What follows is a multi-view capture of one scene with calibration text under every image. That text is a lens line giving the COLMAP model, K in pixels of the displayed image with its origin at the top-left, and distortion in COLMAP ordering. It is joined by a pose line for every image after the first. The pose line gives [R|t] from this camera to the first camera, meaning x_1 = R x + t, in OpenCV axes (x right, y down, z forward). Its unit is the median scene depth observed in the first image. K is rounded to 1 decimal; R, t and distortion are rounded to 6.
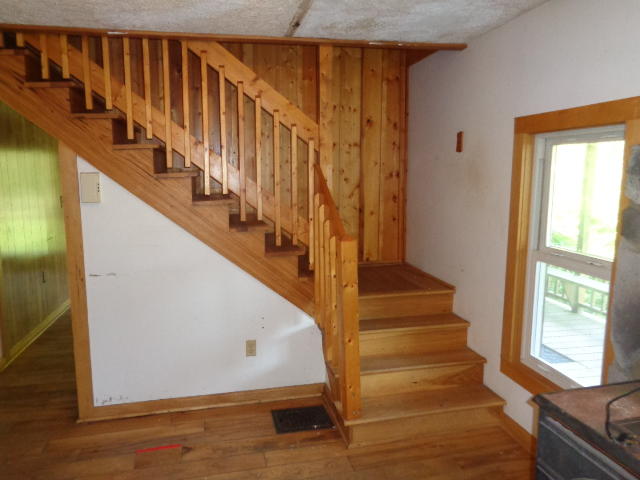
lens RADIAL K [[476.8, 0, 318.9], [0, 476.8, 241.2], [0, 0, 1]] dist [-0.012433, -0.003622]
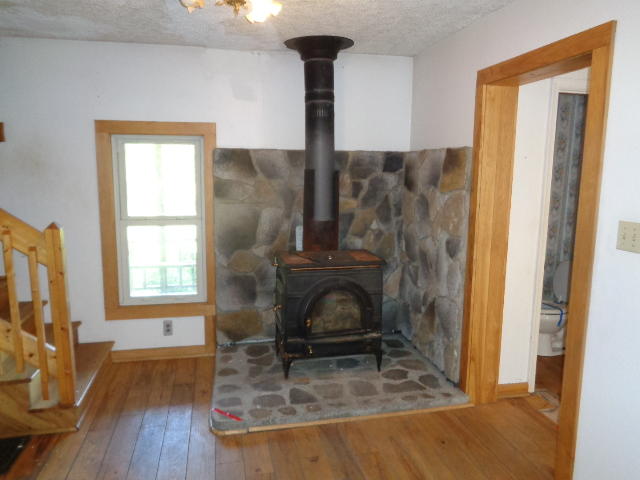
lens RADIAL K [[476.8, 0, 320.8], [0, 476.8, 241.0], [0, 0, 1]] dist [-0.012433, -0.003622]
pose [[0.007689, -0.150519, 0.988577, -0.930239], [0.140002, 0.979031, 0.147977, -0.045131], [-0.990121, 0.137265, 0.028600, 0.415545]]
